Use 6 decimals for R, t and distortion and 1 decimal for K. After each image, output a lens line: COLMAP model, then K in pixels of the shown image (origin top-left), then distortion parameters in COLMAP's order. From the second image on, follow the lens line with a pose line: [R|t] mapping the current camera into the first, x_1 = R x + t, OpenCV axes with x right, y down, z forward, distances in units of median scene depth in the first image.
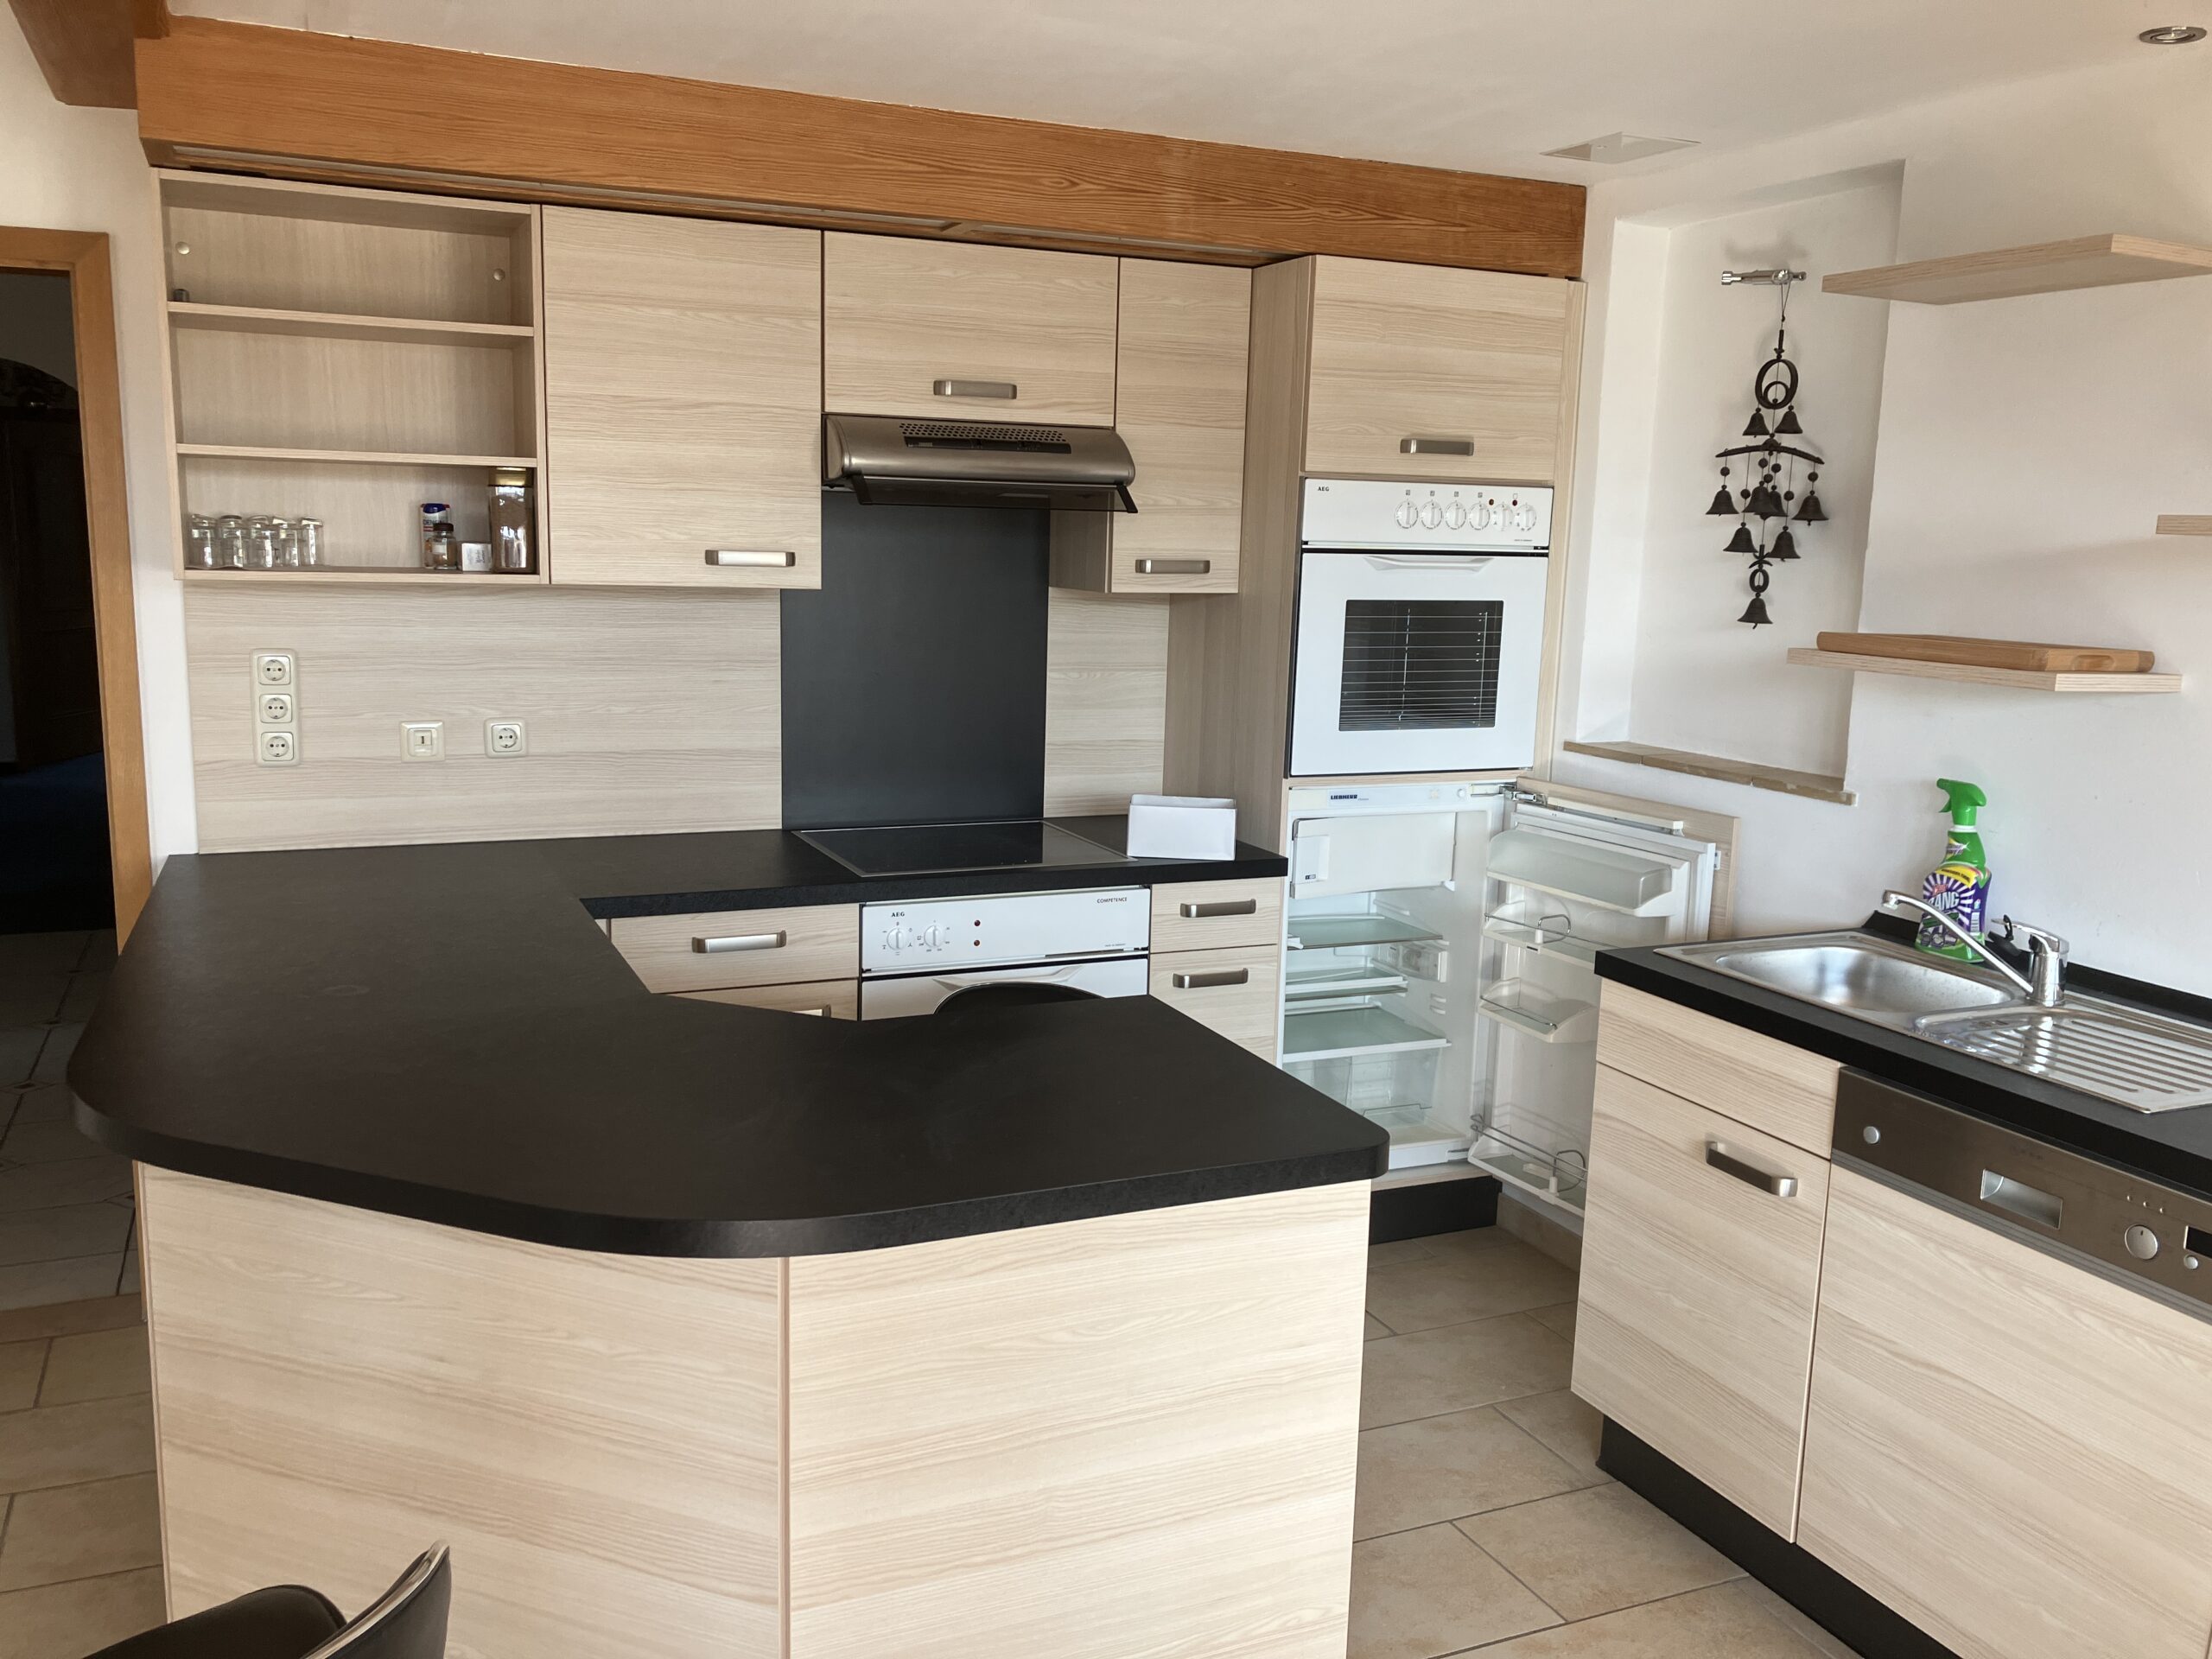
lens RADIAL K [[1815.5, 0, 1094.5], [0, 1815.5, 851.2], [0, 0, 1]] dist [0.019390, -0.032718]
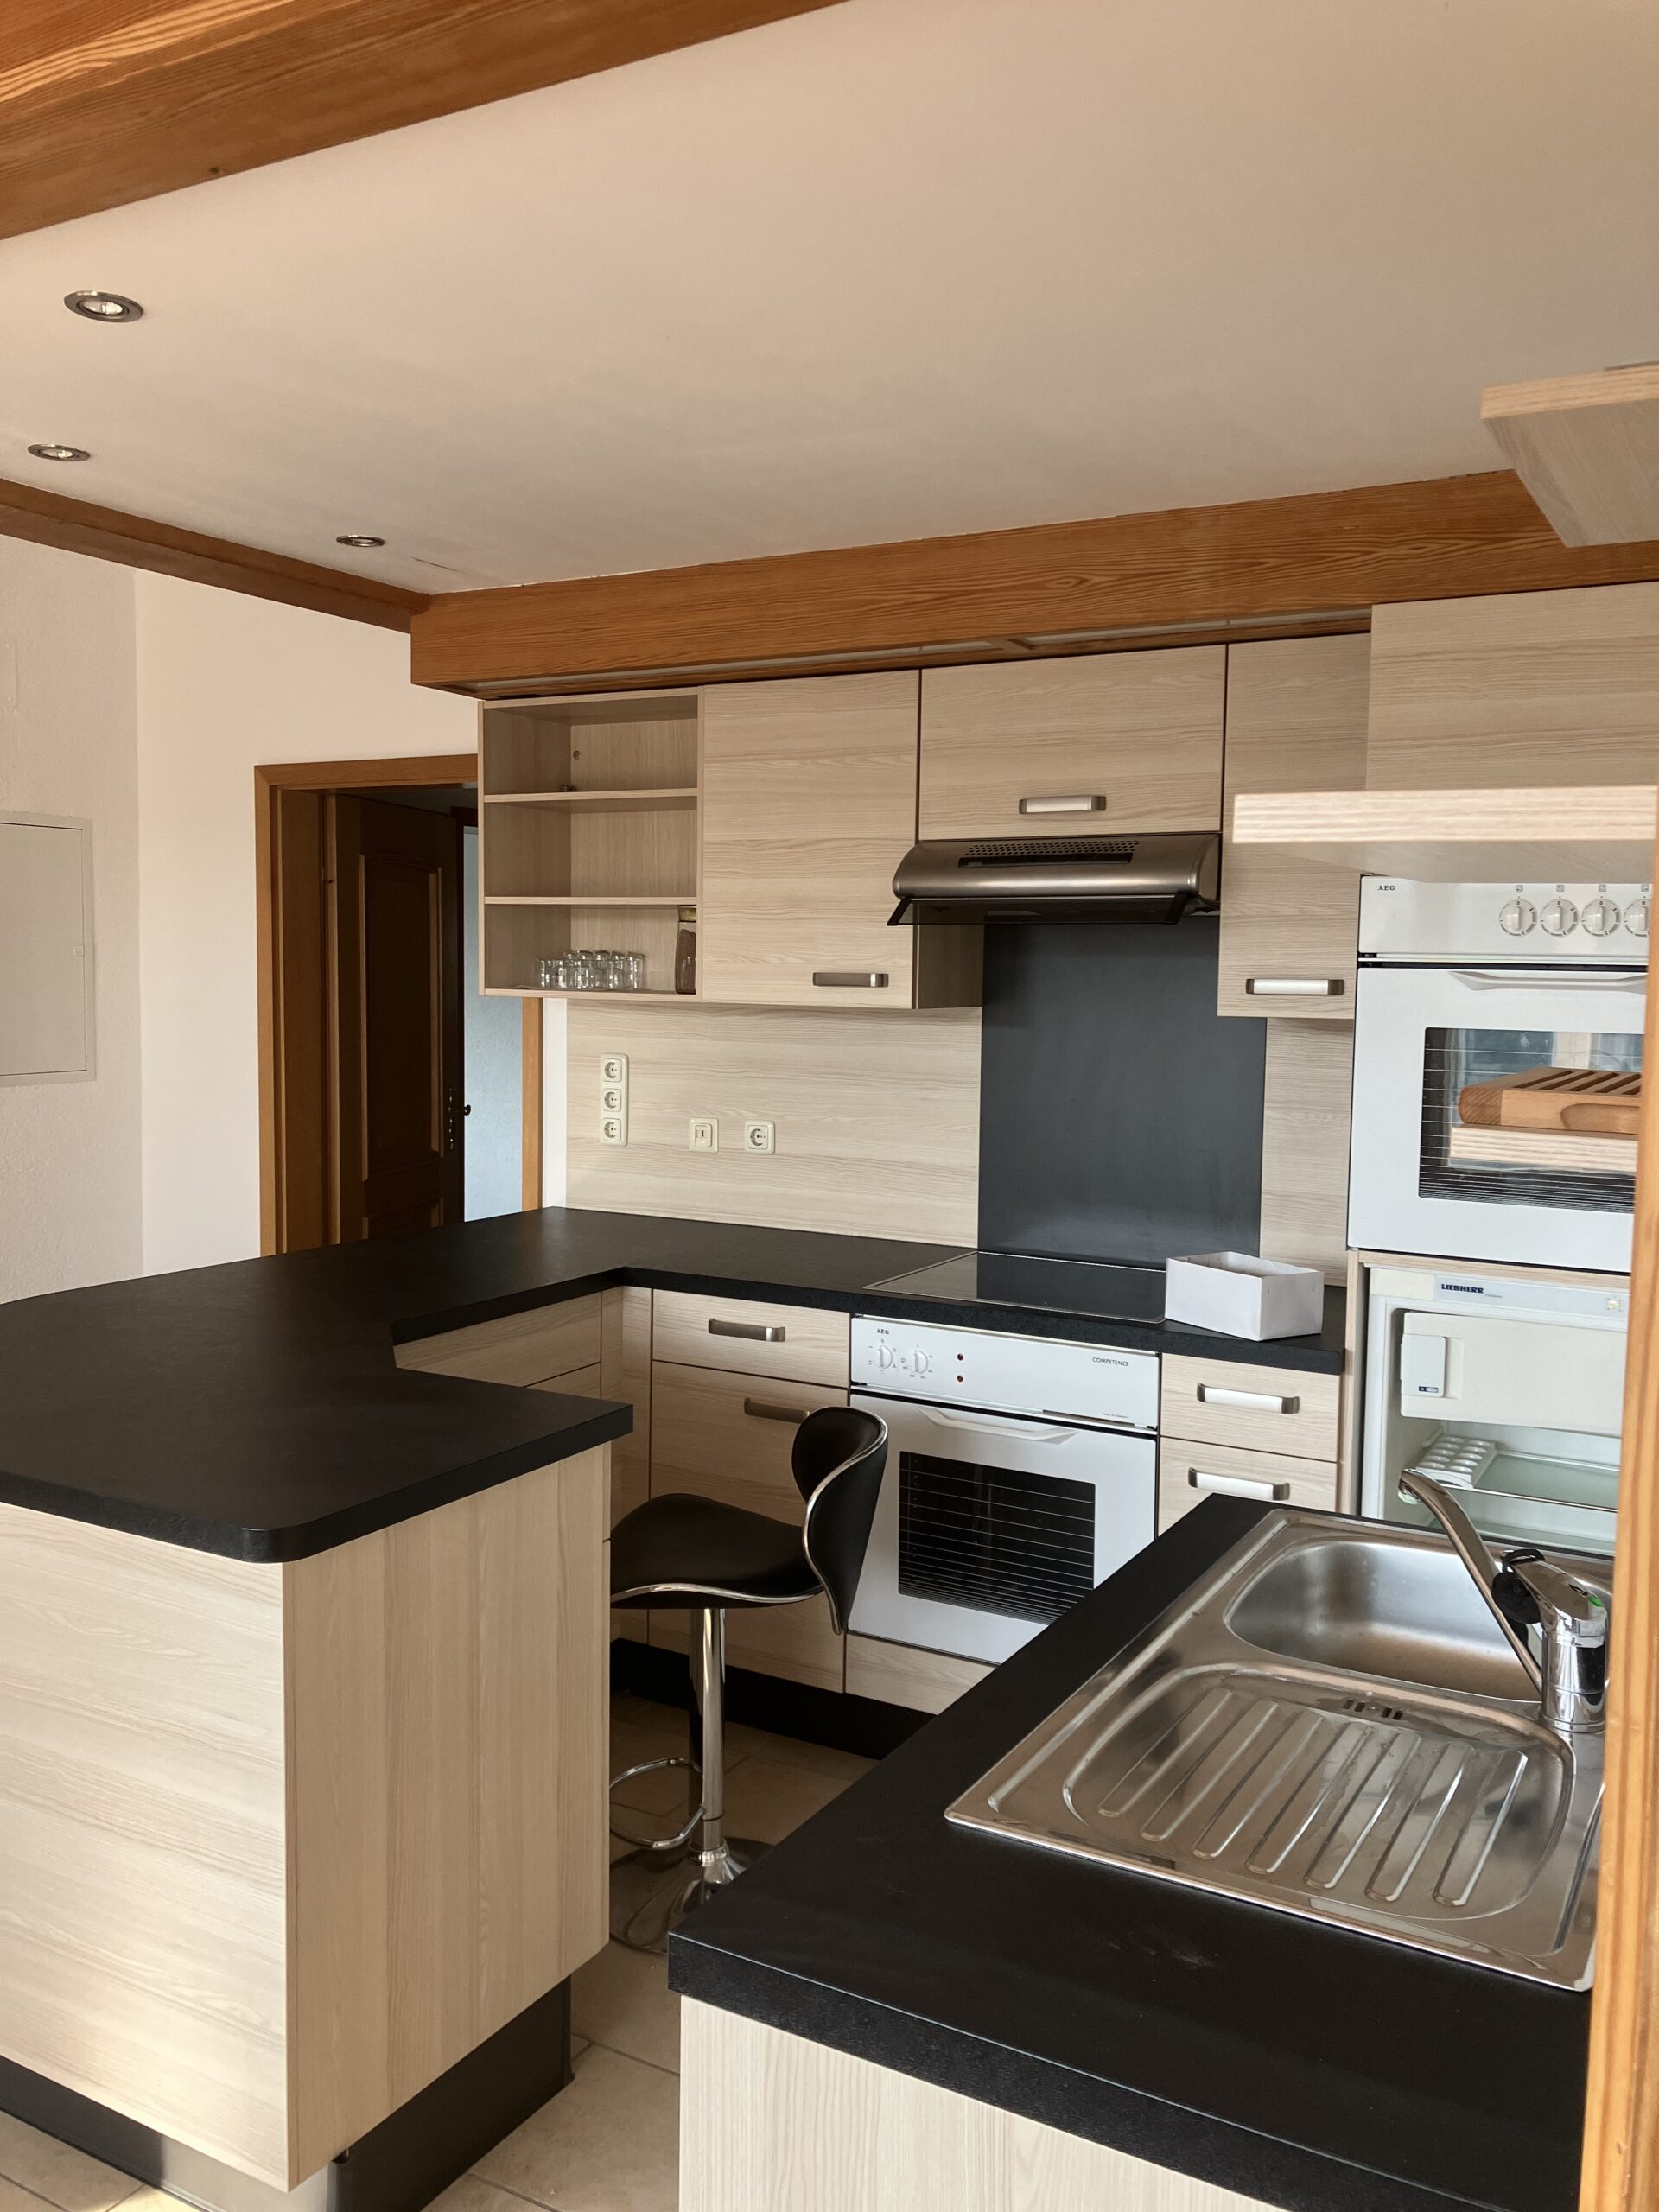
lens RADIAL K [[1815.5, 0, 817.7], [0, 1815.5, 1087.2], [0, 0, 1]] dist [0.019390, -0.032718]
pose [[0.585545, 0.038155, -0.809742, 0.661908], [-0.139702, 0.988696, -0.054435, -0.038048], [0.798511, 0.144996, 0.584256, 0.372269]]
